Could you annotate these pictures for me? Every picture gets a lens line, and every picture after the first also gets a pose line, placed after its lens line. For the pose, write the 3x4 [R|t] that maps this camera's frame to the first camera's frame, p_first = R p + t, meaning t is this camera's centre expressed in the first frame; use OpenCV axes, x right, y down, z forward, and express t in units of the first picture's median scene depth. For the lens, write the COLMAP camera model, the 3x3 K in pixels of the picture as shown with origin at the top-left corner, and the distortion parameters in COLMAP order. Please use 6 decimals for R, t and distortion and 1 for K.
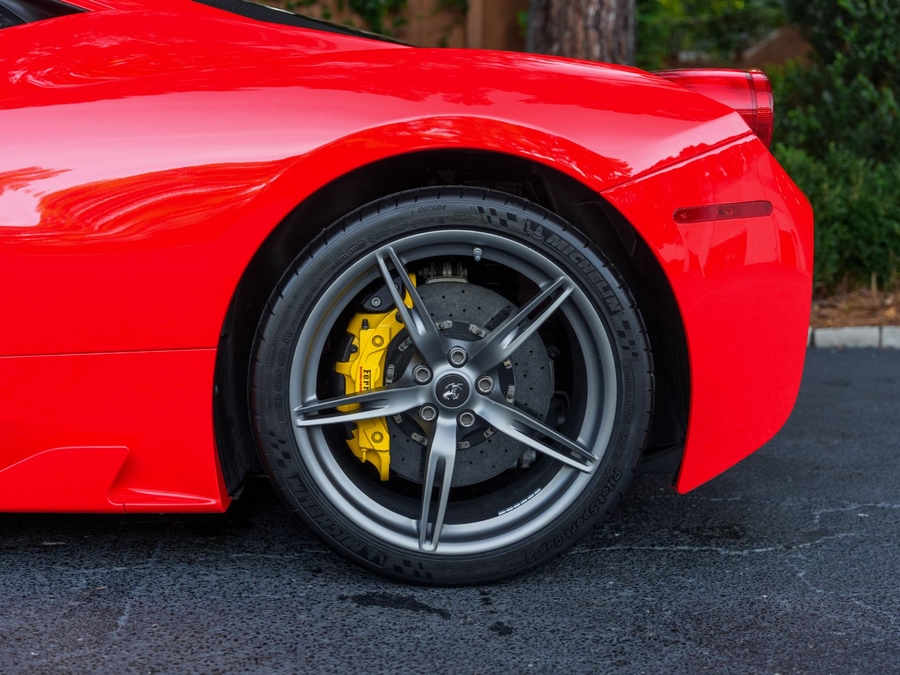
lens RADIAL K [[1645.7, 0, 454.0], [0, 1645.7, 322.7], [0, 0, 1]] dist [0.006221, -0.024020]
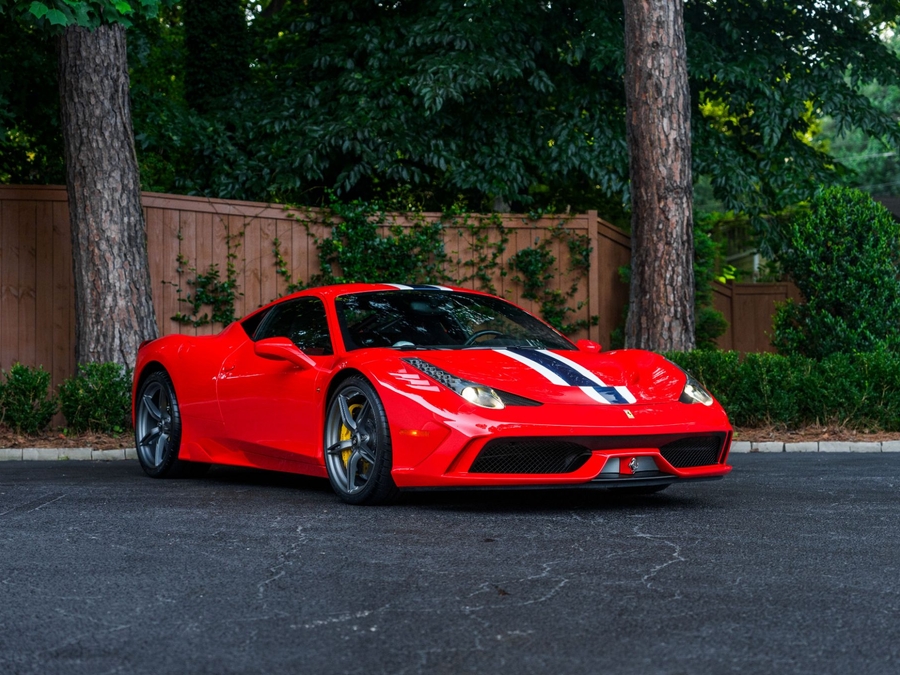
lens RADIAL K [[1759.3, 0, 464.9], [0, 1759.3, 342.6], [0, 0, 1]] dist [0.012553, 0.003901]
pose [[0.999375, -0.017149, -0.030908, -0.097772], [0.013703, 0.994009, -0.108438, 0.104933], [0.032582, 0.107947, 0.993623, -1.108685]]
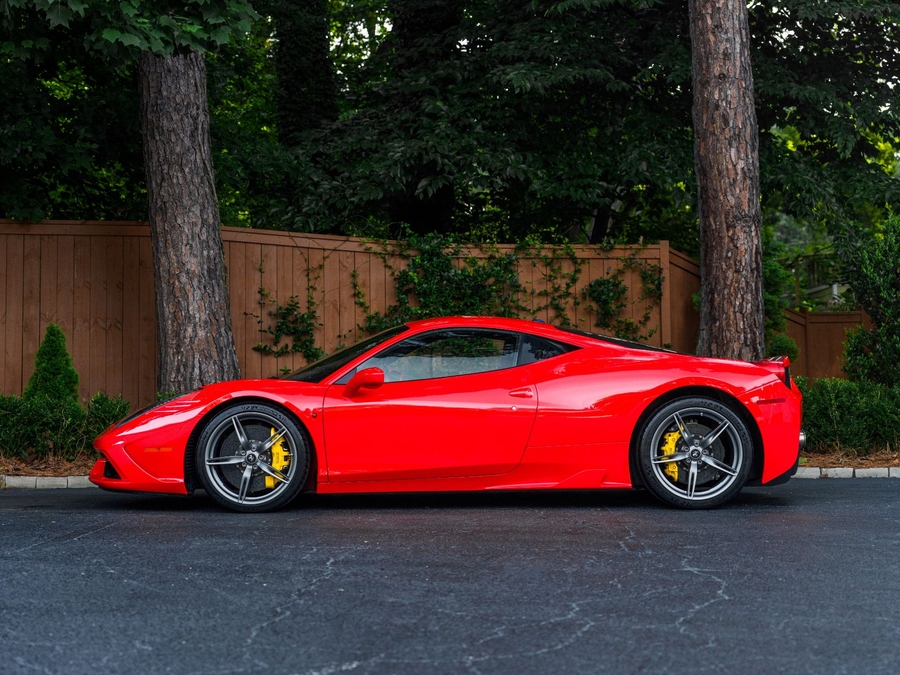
lens RADIAL K [[1645.7, 0, 454.0], [0, 1645.7, 322.7], [0, 0, 1]] dist [0.006221, -0.024020]
pose [[0.995150, -0.025838, -0.094911, -0.067812], [0.012366, 0.990093, -0.139869, 0.097652], [0.097585, 0.138017, 0.985611, -0.998668]]
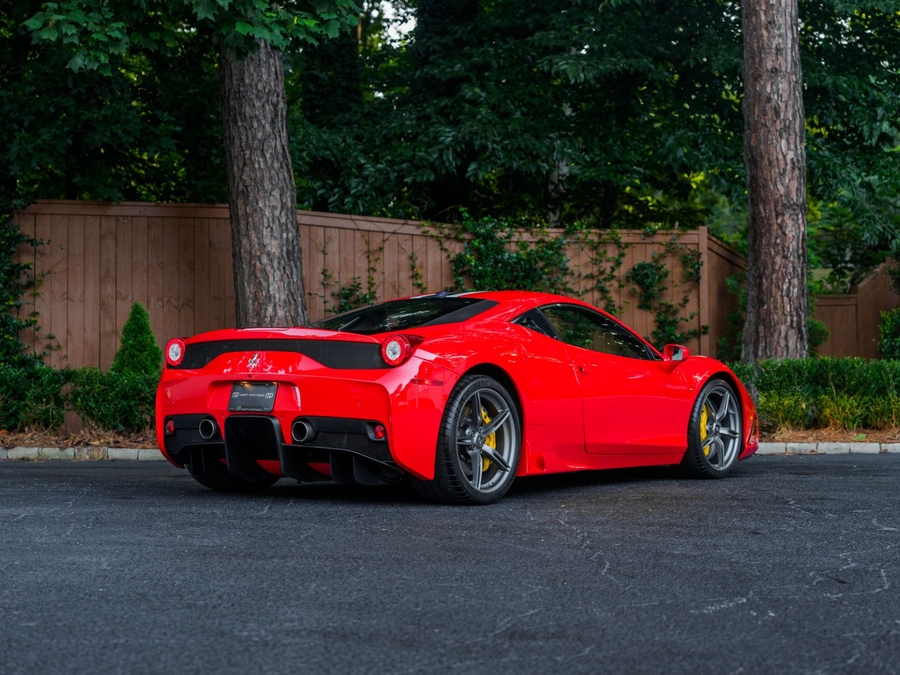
lens RADIAL K [[1642.3, 0, 464.4], [0, 1642.3, 361.1], [0, 0, 1]] dist [0.011001, -0.035045]
pose [[0.998402, -0.016587, -0.054013, -0.232889], [0.010943, 0.994603, -0.103174, 0.105465], [0.055433, 0.102418, 0.993196, -1.110350]]
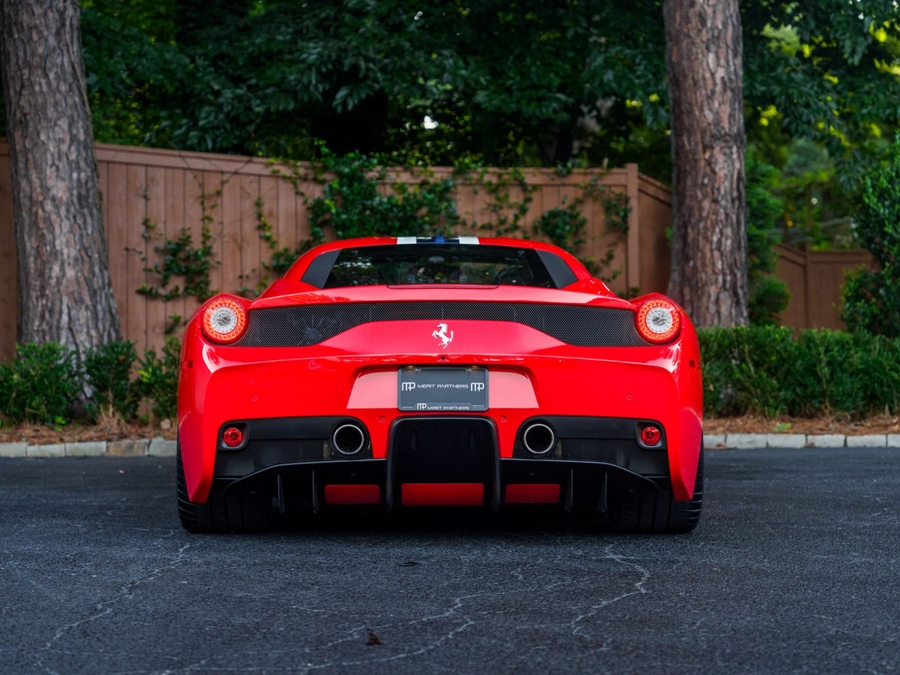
lens RADIAL K [[1961.5, 0, 460.4], [0, 1961.5, 334.0], [0, 0, 1]] dist [0.005345, 0.030327]
pose [[0.997503, -0.019624, -0.067843, -0.034999], [0.012585, 0.994637, -0.102661, 0.096667], [0.069494, 0.101551, 0.992400, -0.987269]]
